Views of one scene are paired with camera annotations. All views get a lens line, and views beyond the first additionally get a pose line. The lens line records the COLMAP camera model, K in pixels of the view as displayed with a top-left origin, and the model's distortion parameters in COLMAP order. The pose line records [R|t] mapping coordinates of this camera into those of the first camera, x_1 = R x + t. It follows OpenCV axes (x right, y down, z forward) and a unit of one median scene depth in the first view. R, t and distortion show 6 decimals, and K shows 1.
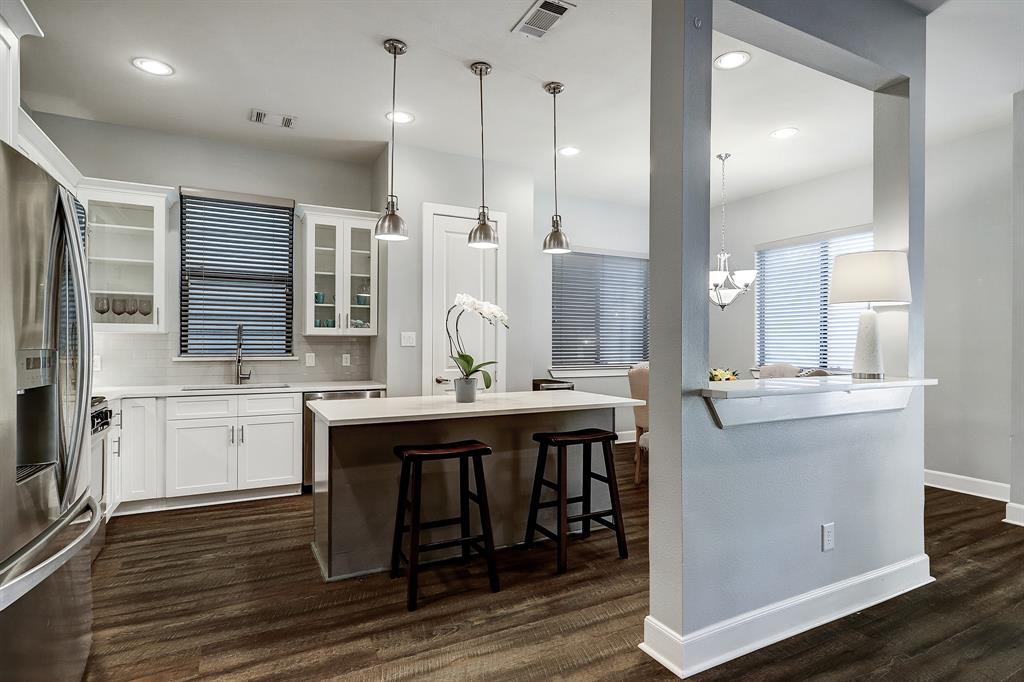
lens RADIAL K [[514.3, 0, 508.6], [0, 514.3, 346.0], [0, 0, 1]] dist [-0.001431, 0.000203]
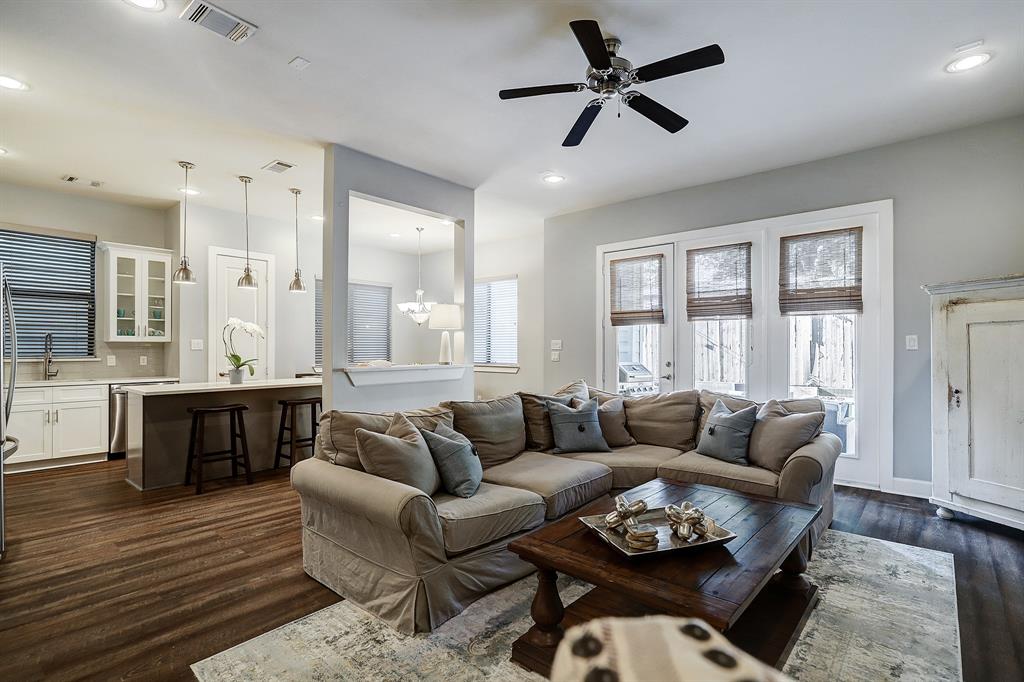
lens RADIAL K [[514.8, 0, 486.6], [0, 514.8, 348.7], [0, 0, 1]] dist [-0.001073, 0.000761]
pose [[0.950490, -0.002434, 0.310745, 0.132968], [0.002554, 0.999997, 0.000021, -0.000472], [-0.310744, 0.000774, 0.950493, -0.643356]]
